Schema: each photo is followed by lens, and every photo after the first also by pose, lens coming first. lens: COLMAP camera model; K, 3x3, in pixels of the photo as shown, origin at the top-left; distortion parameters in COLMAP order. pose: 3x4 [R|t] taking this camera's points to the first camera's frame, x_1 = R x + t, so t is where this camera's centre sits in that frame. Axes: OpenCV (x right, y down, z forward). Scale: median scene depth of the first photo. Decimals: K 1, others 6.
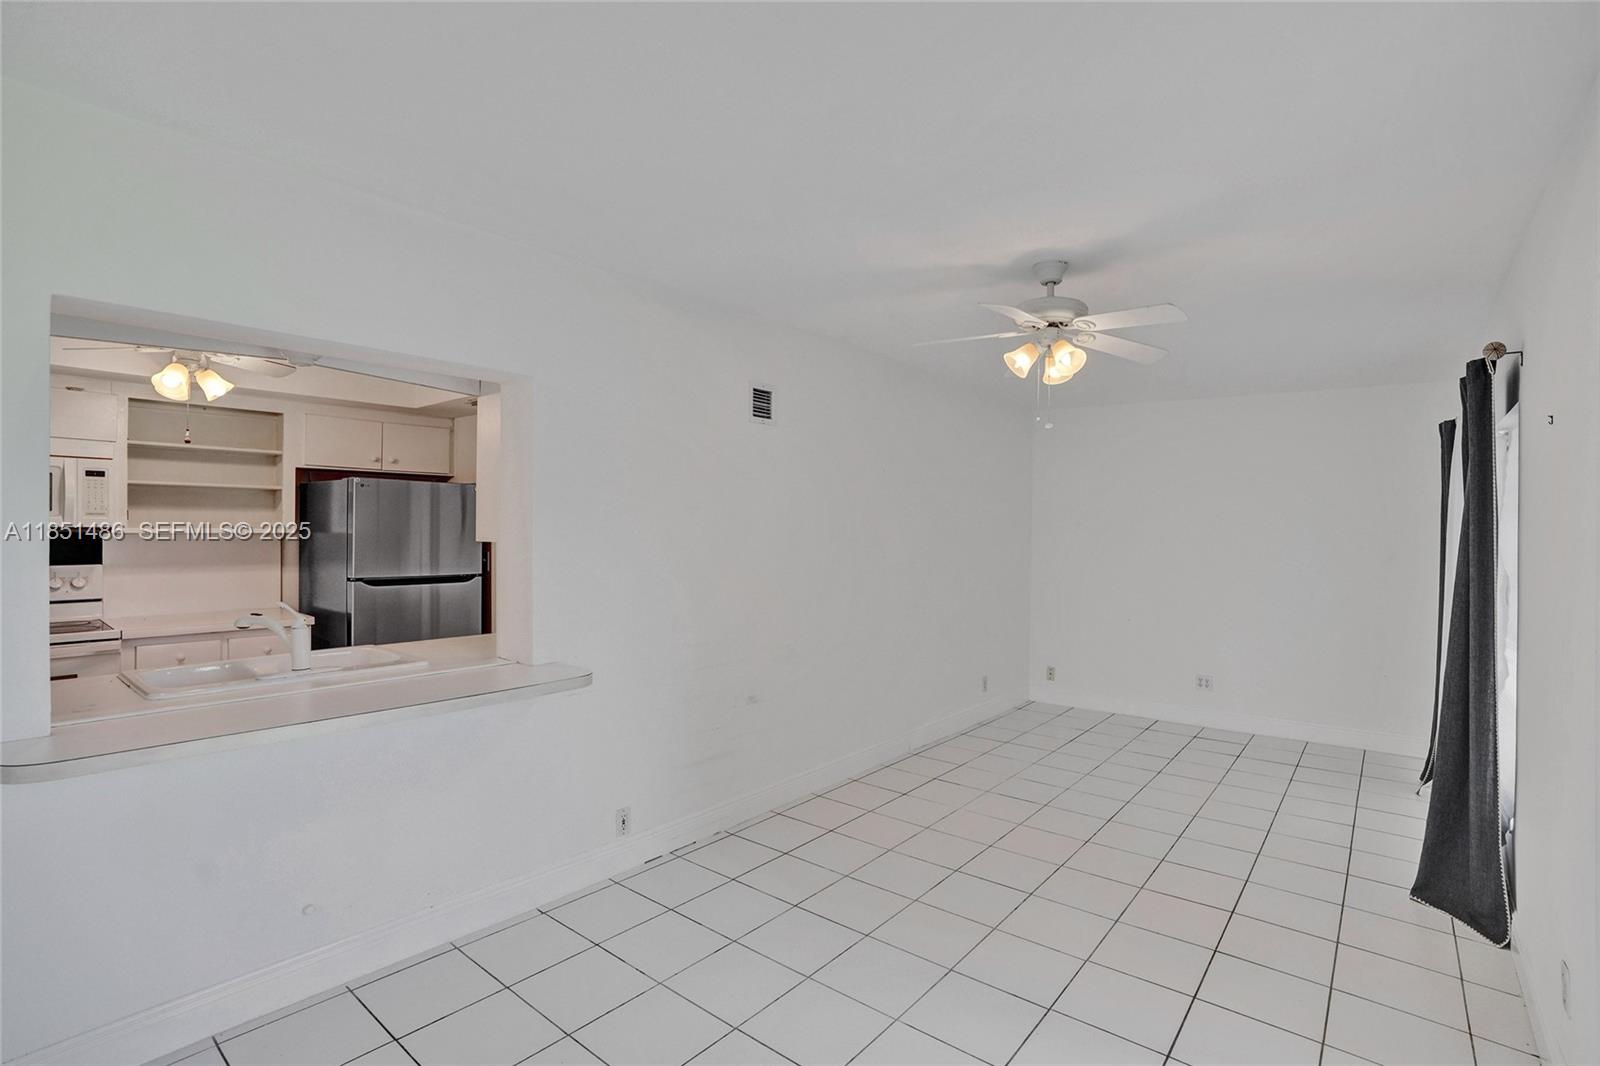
lens RADIAL K [[754.2, 0, 806.2], [0, 754.2, 528.3], [0, 0, 1]] dist [-0.063417, 0.023180]
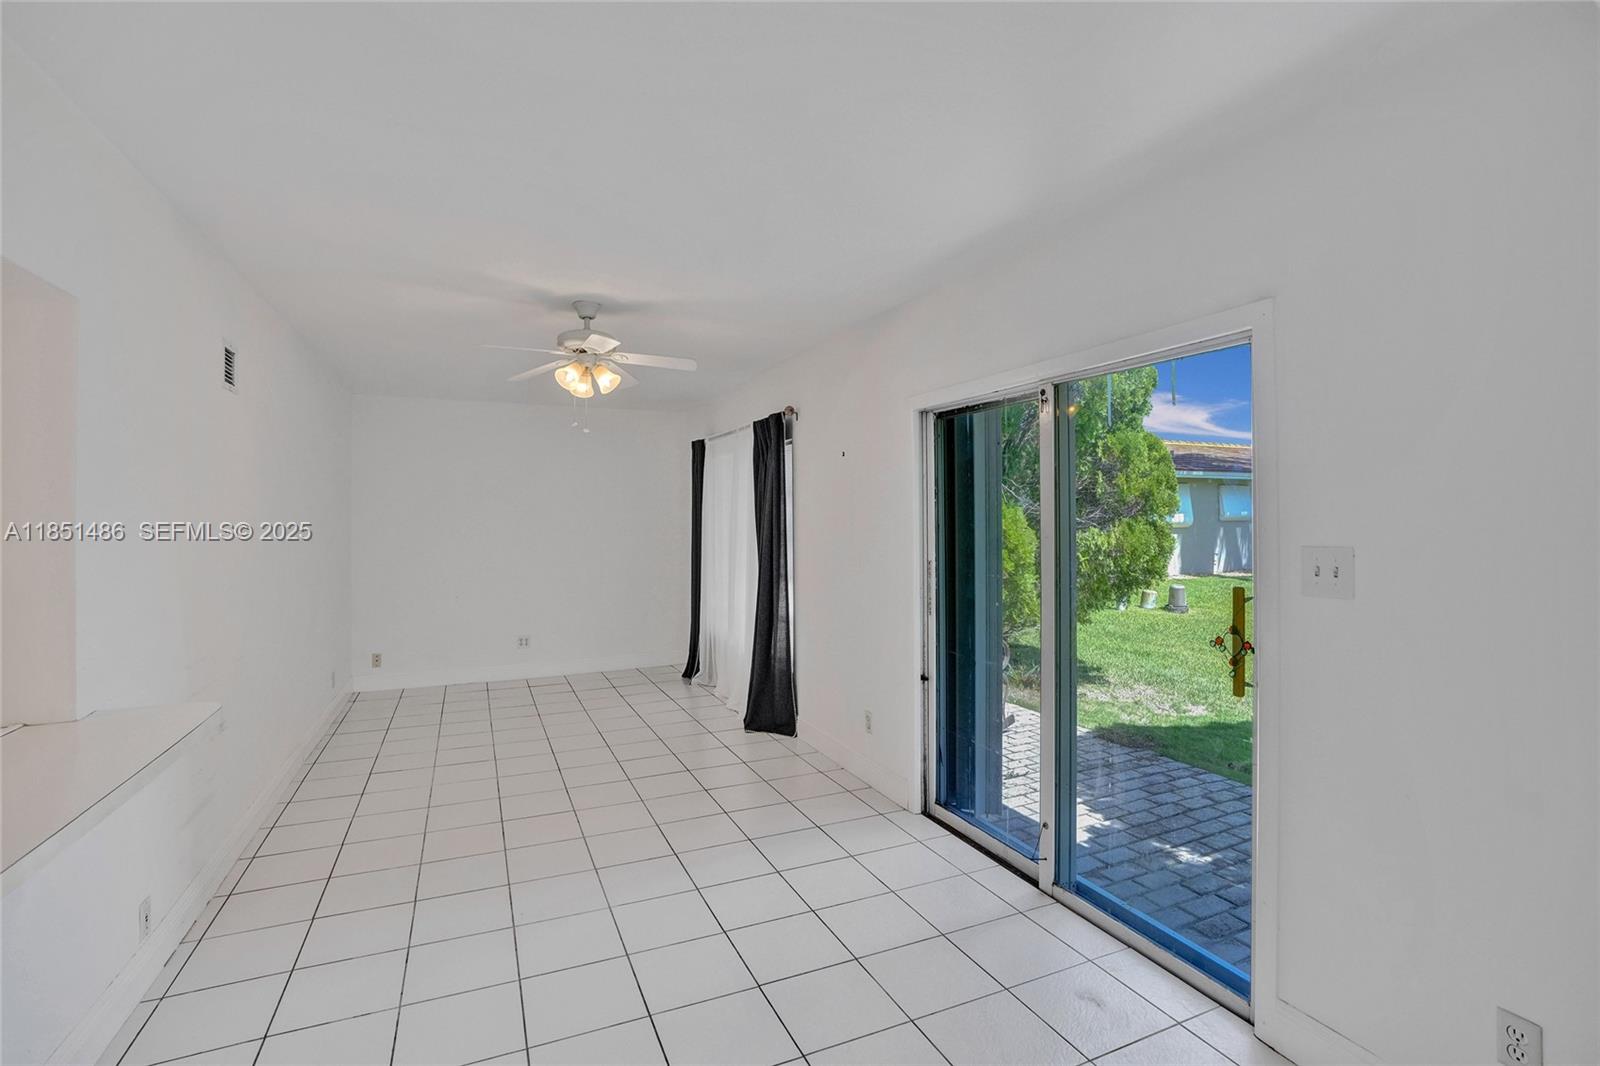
lens RADIAL K [[754.2, 0, 806.2], [0, 754.2, 528.3], [0, 0, 1]] dist [-0.063417, 0.023180]
pose [[0.451591, -0.033069, 0.891612, -0.543138], [0.014923, 0.999453, 0.029510, -0.004074], [-0.892100, -0.000021, 0.451838, 0.085939]]
